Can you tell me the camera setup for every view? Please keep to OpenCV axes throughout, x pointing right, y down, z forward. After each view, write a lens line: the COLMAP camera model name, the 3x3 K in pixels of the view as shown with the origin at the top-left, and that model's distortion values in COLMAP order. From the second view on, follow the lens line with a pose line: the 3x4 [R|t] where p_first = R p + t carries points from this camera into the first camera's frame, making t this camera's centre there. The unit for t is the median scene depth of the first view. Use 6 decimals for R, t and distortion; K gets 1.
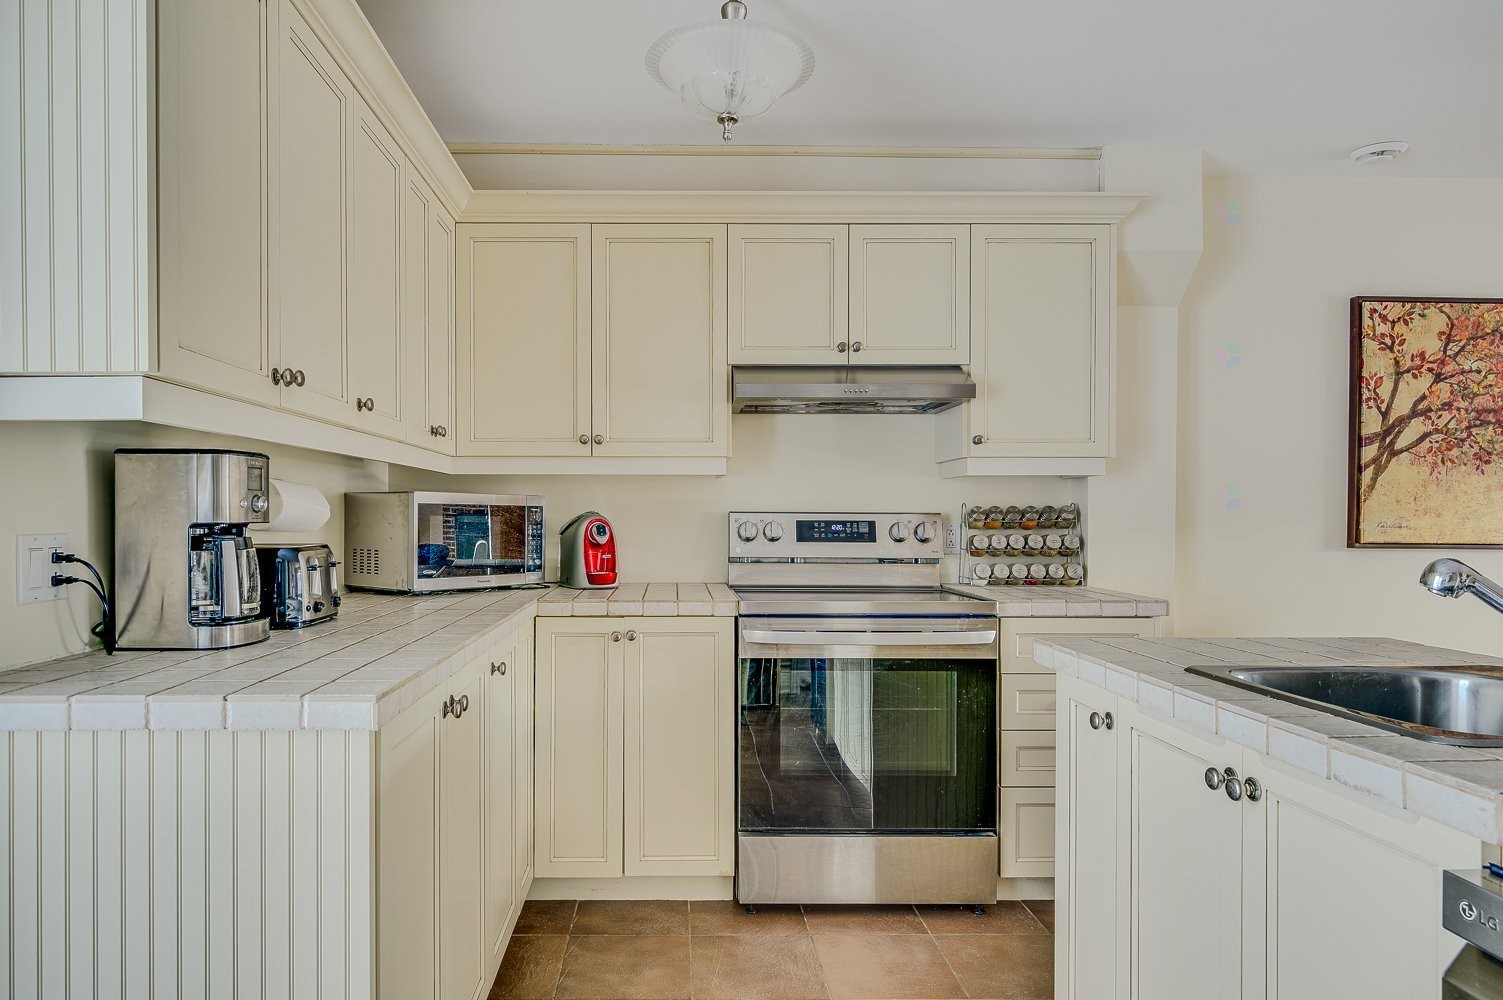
lens RADIAL K [[860.9, 0, 751.6], [0, 860.9, 530.8], [0, 0, 1]] dist [-0.001066, -0.000261]
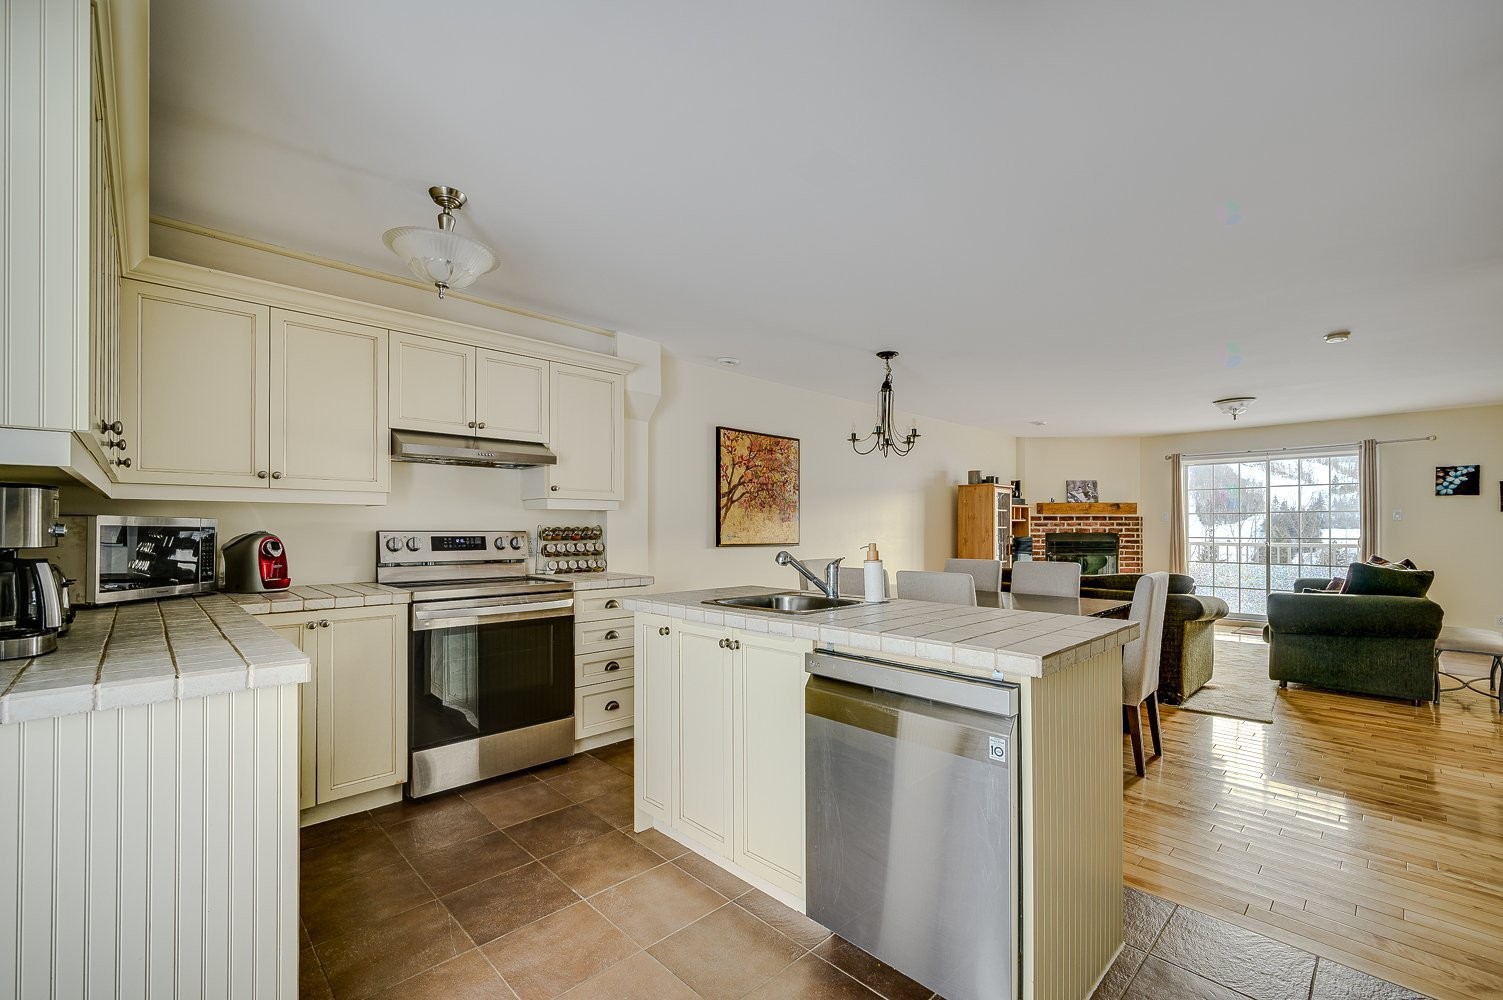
lens RADIAL K [[640.0, 0, 780.0], [0, 640.0, 524.2], [0, 0, 1]] dist [0.000528, 0.000100]
pose [[0.696446, 0.004514, 0.717595, -0.318093], [0.009036, 0.999846, -0.015059, -0.011201], [-0.717552, 0.016972, 0.696298, -0.189401]]
